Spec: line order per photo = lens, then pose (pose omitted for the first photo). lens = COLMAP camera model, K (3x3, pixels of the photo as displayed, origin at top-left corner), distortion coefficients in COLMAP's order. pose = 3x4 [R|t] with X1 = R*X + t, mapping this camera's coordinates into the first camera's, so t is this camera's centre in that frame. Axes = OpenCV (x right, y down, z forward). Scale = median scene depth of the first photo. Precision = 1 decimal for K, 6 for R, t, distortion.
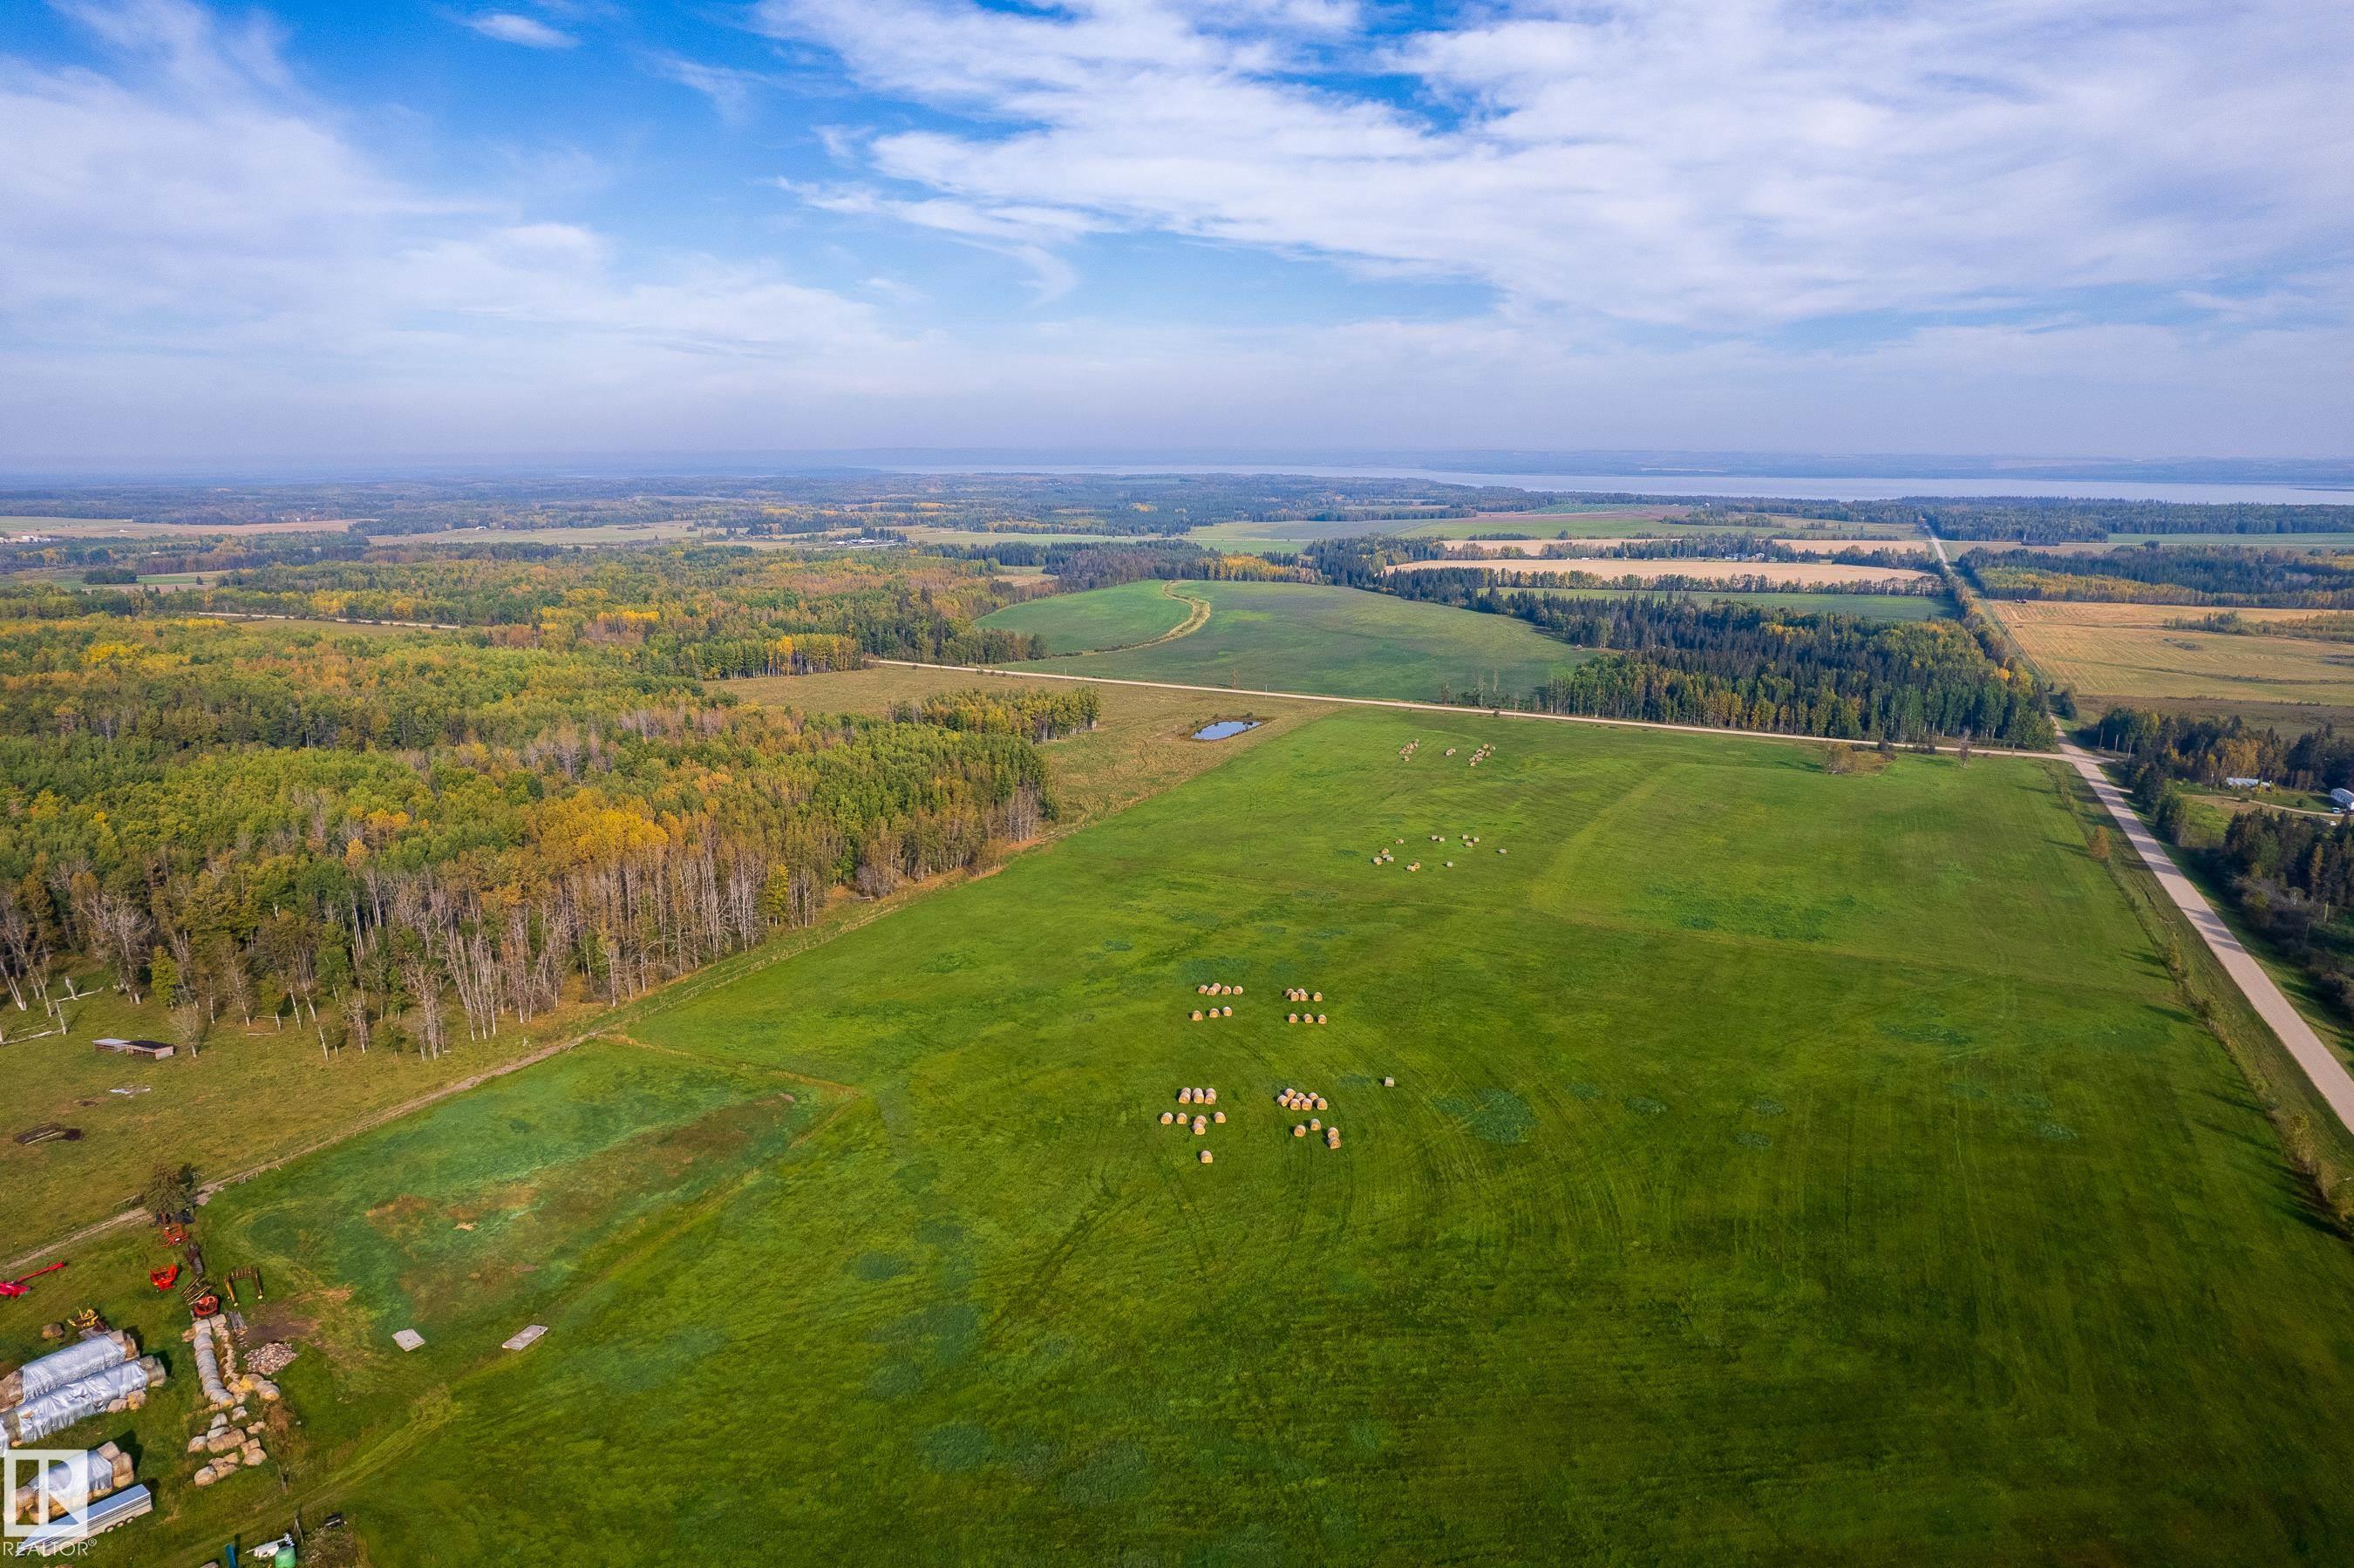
lens RADIAL K [[1504.9, 0, 1185.6], [0, 1504.9, 787.1], [0, 0, 1]] dist [-0.077897, 0.066390]
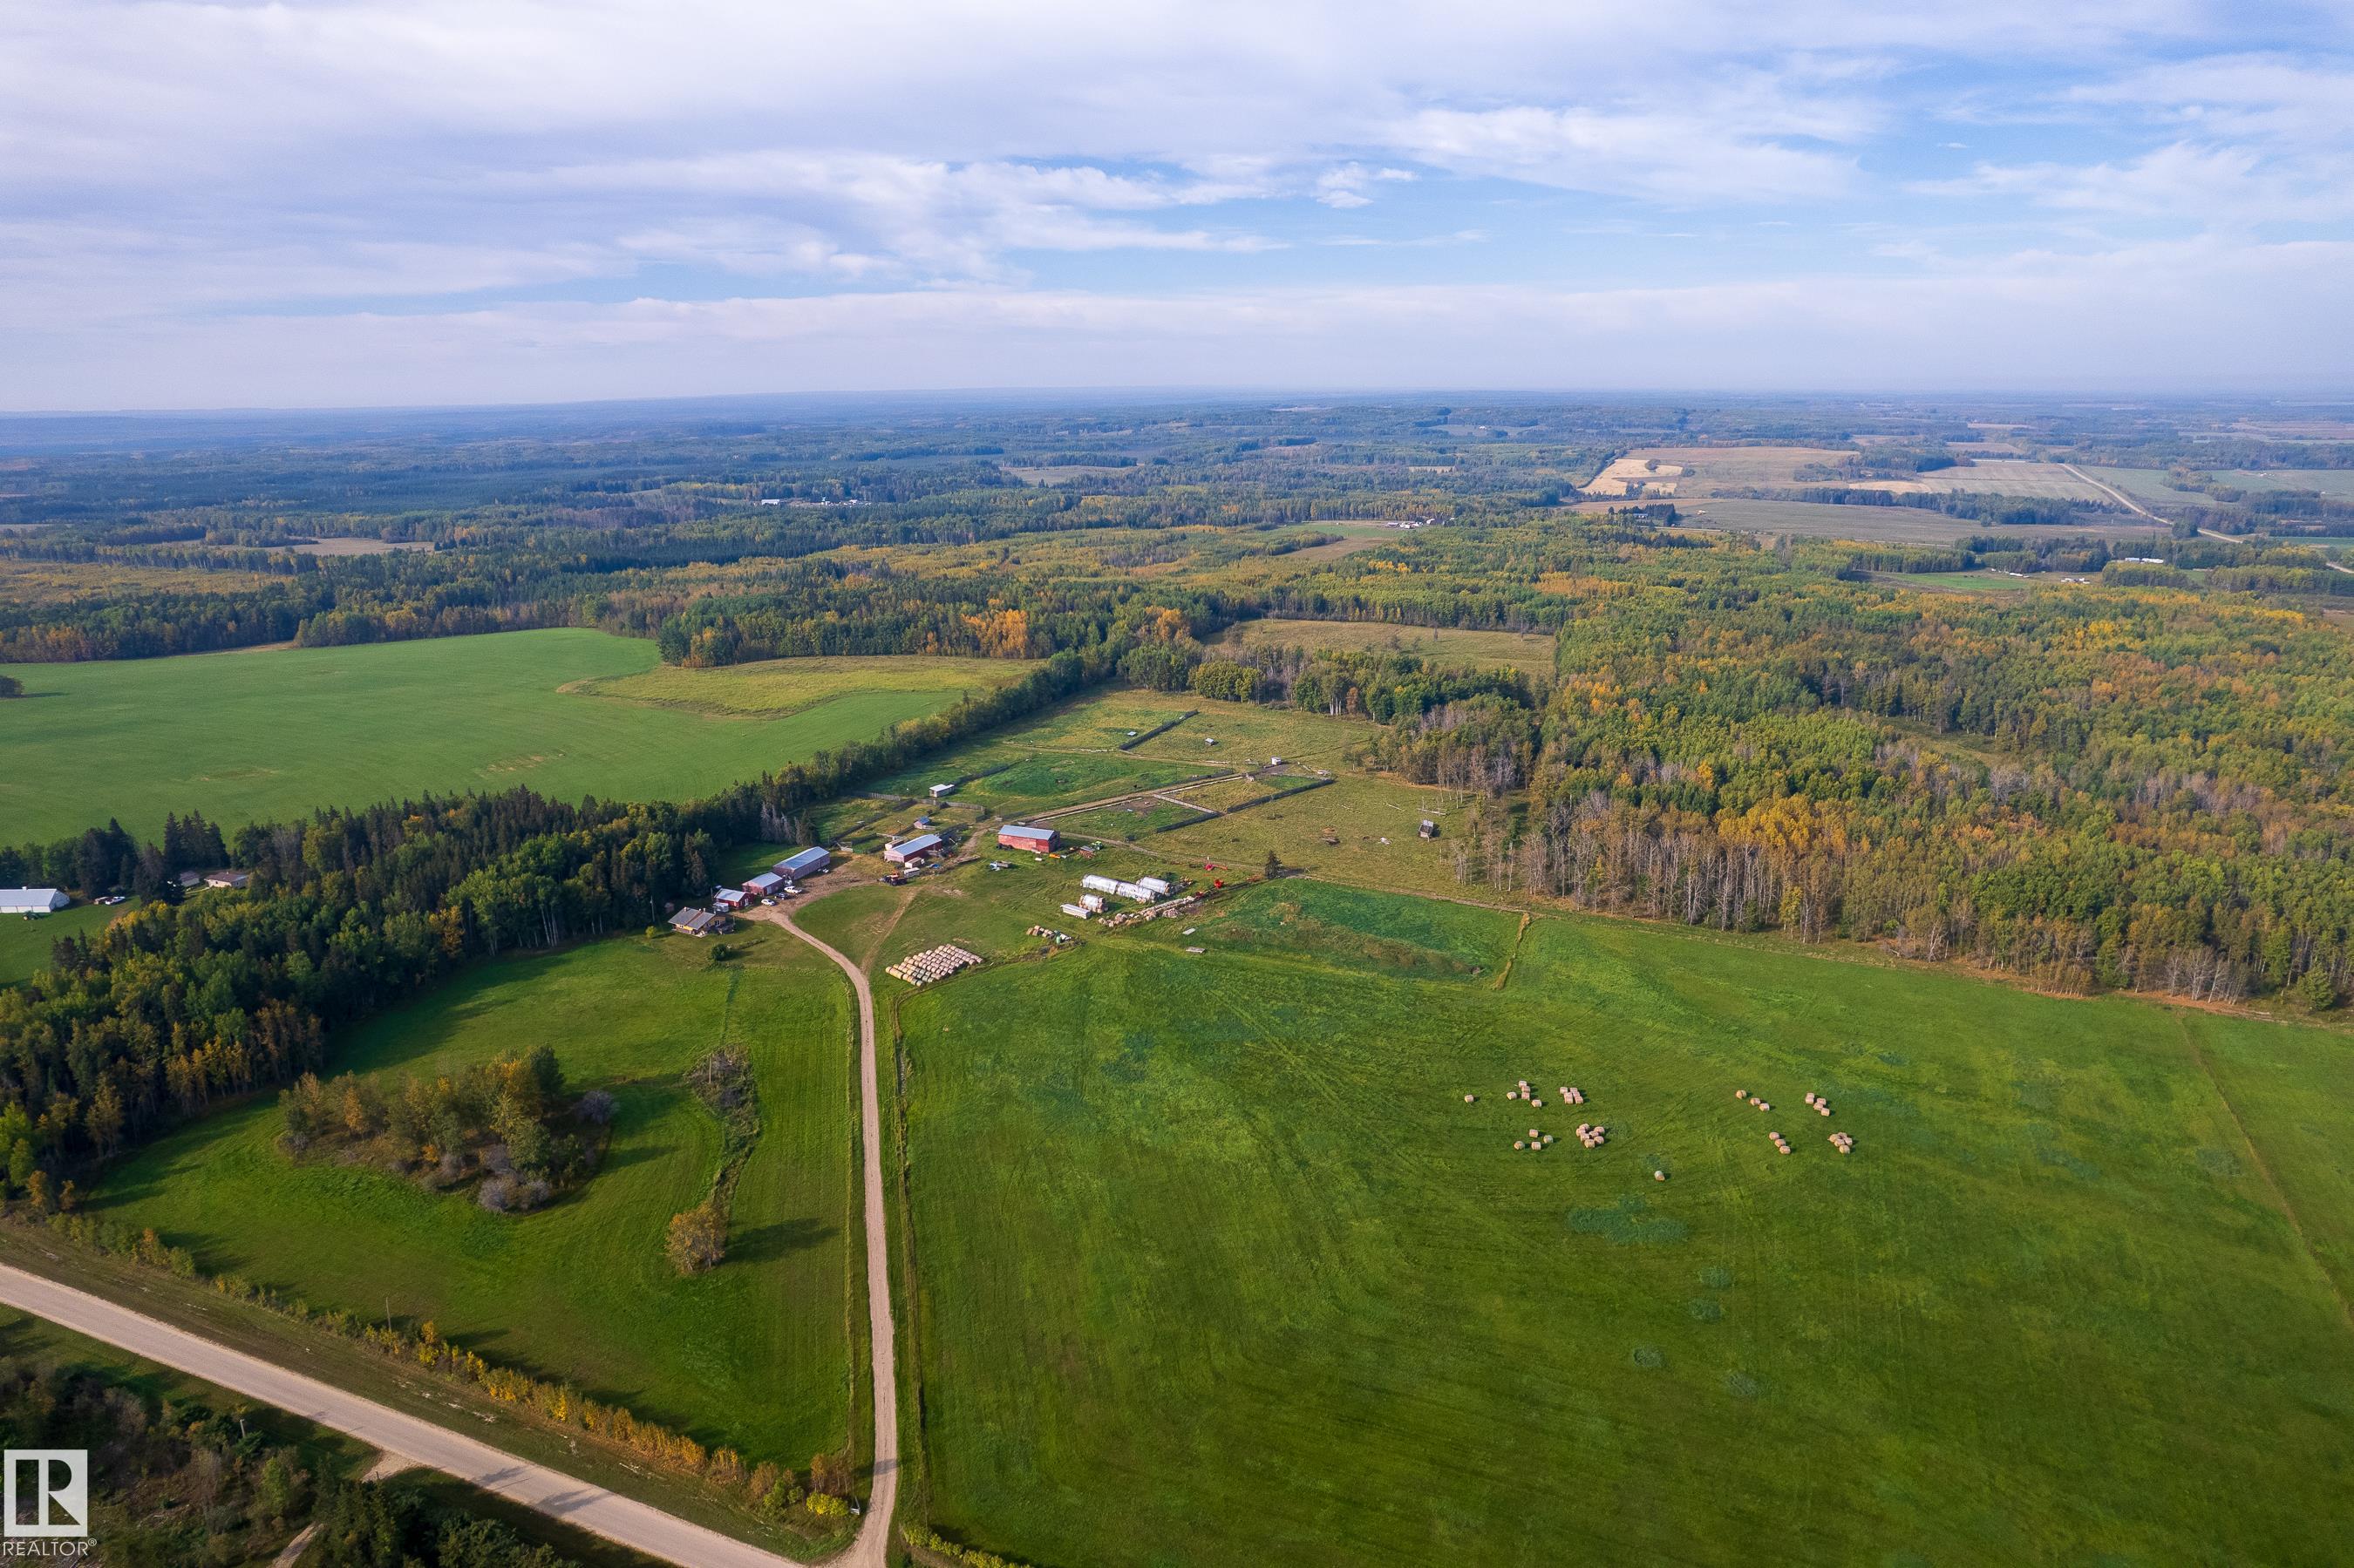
lens RADIAL K [[1504.9, 0, 1182.7], [0, 1504.9, 794.4], [0, 0, 1]] dist [-0.077897, 0.066390]
pose [[0.028547, 0.269541, -0.962566, 0.559692], [-0.207148, 0.943649, 0.258101, -0.148065], [0.977893, 0.192026, 0.082773, 0.230532]]
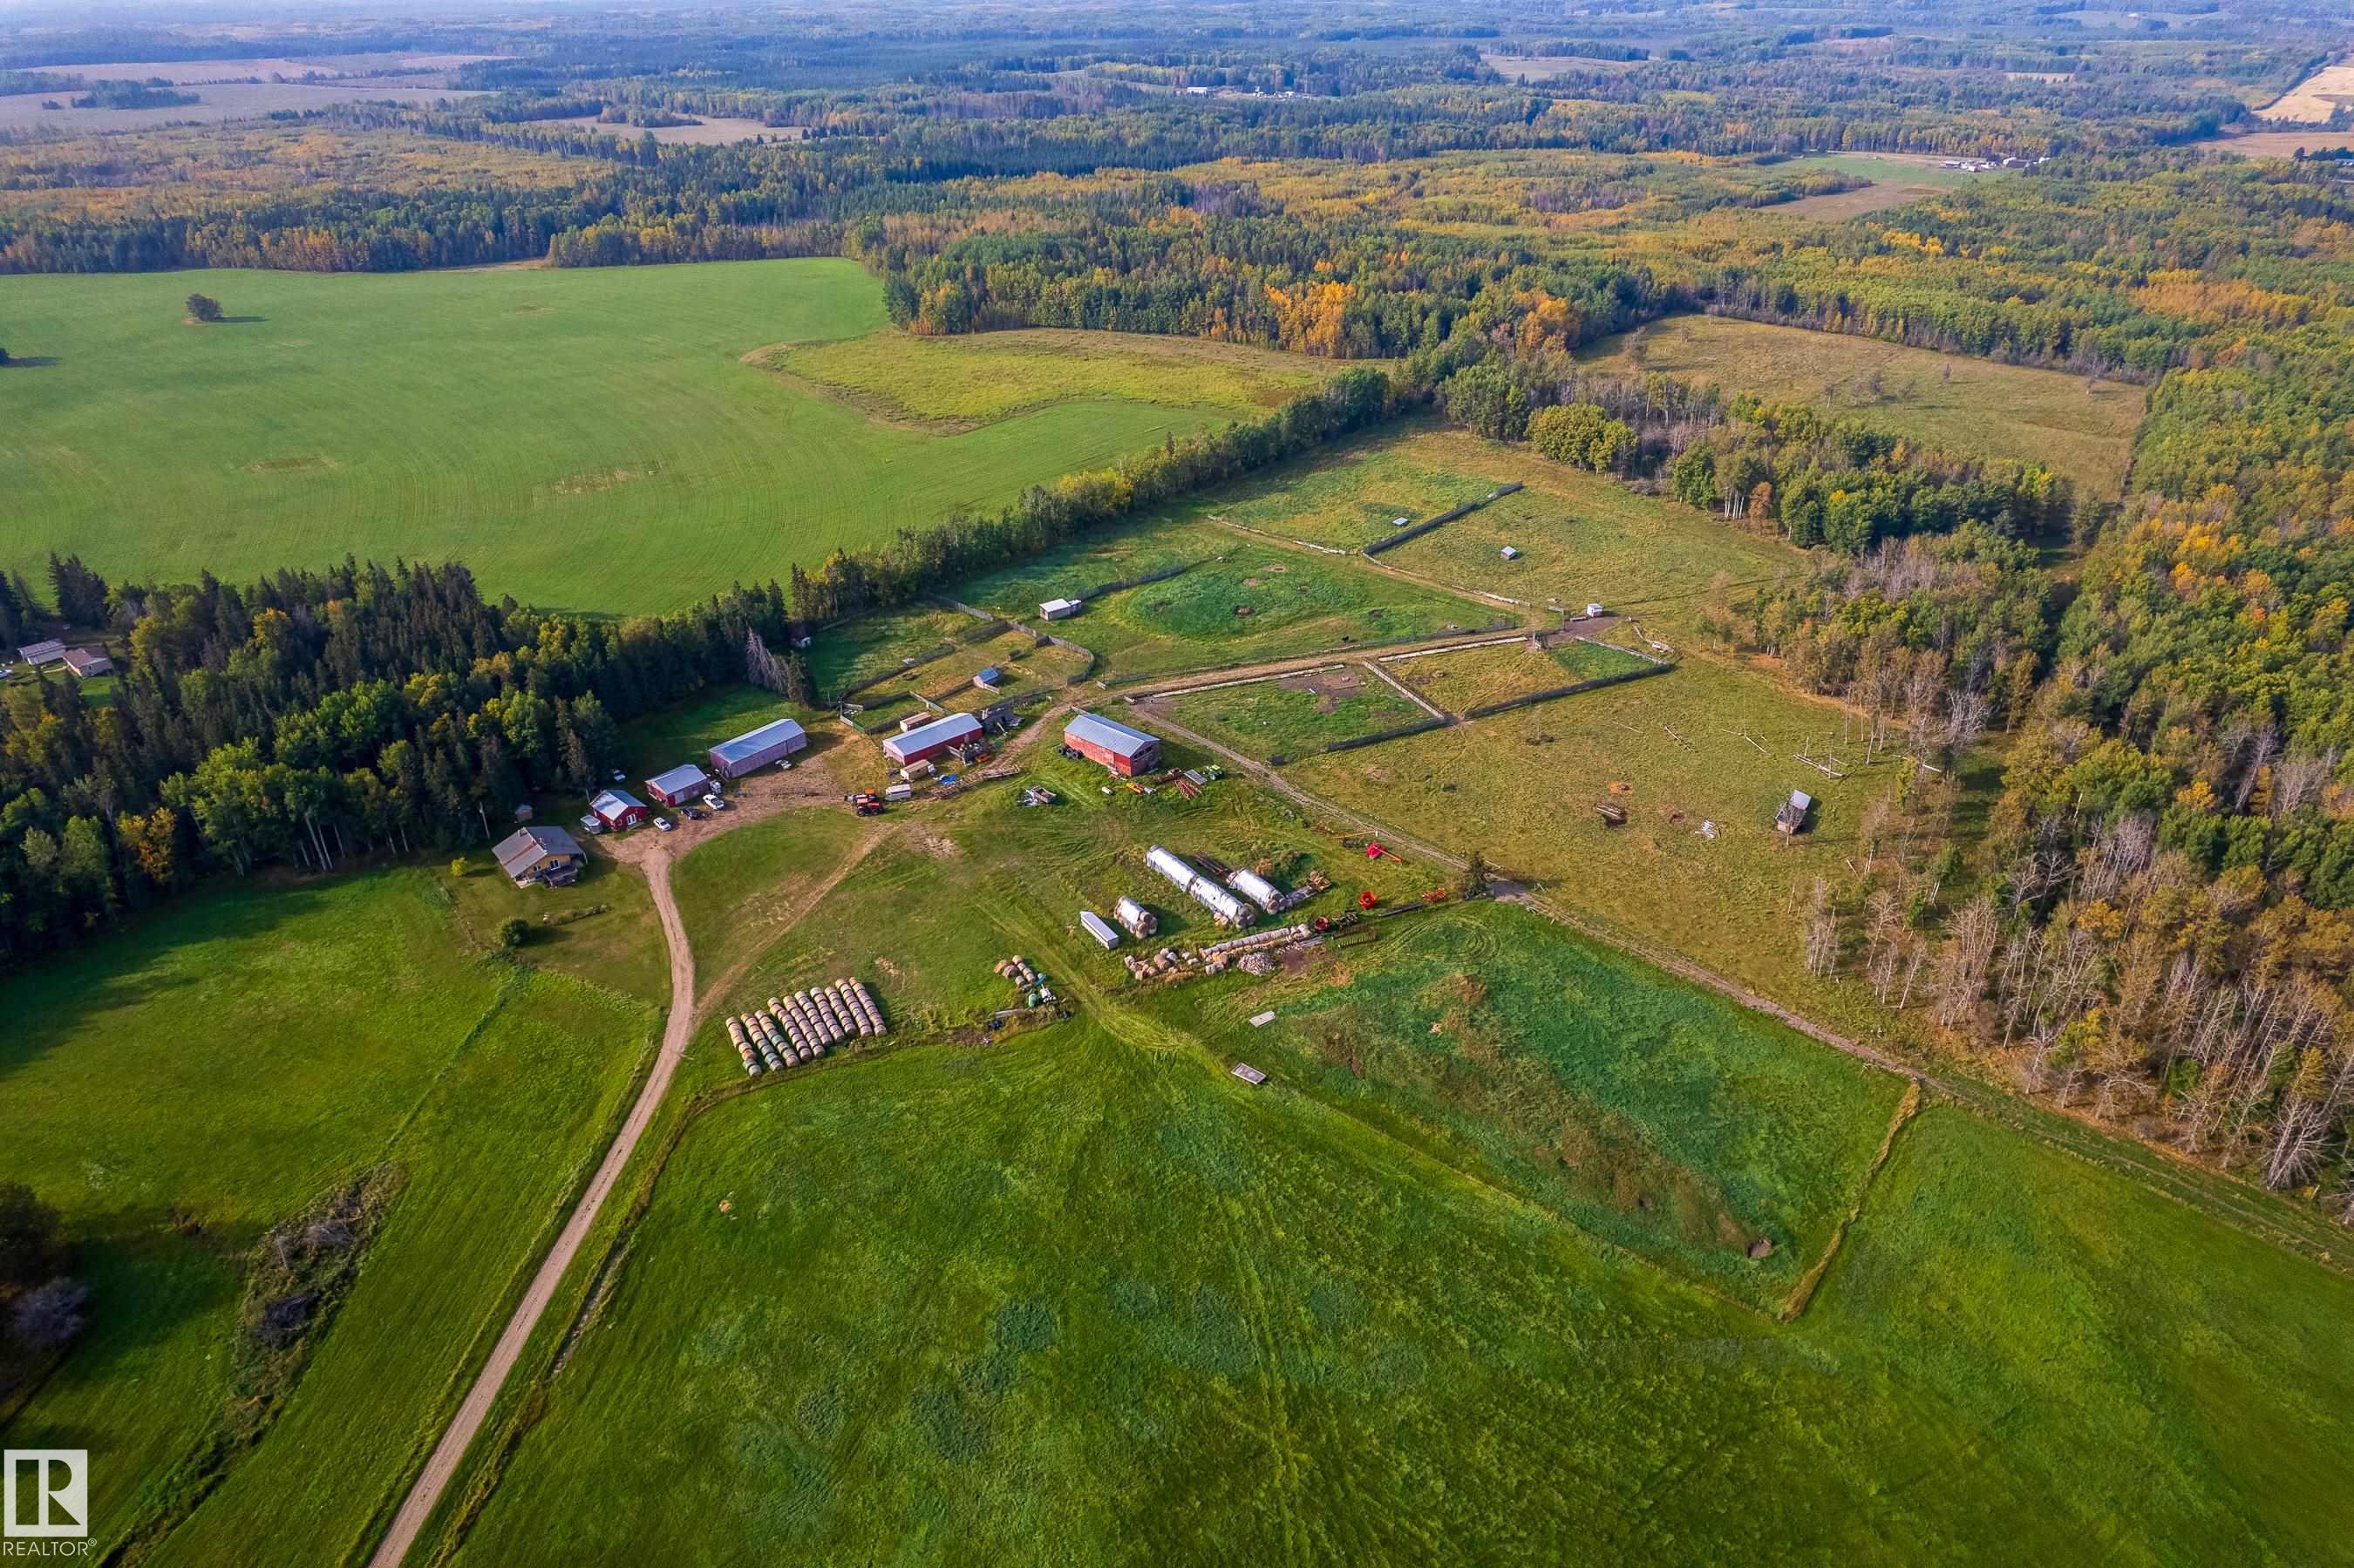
lens RADIAL K [[1504.9, 0, 1183.7], [0, 1504.9, 802.8], [0, 0, 1]] dist [-0.077897, 0.066390]
pose [[-0.293361, 0.483624, -0.824650, 0.171490], [-0.202023, 0.811761, 0.547933, -0.168154], [0.934412, 0.327340, -0.140436, 0.330579]]
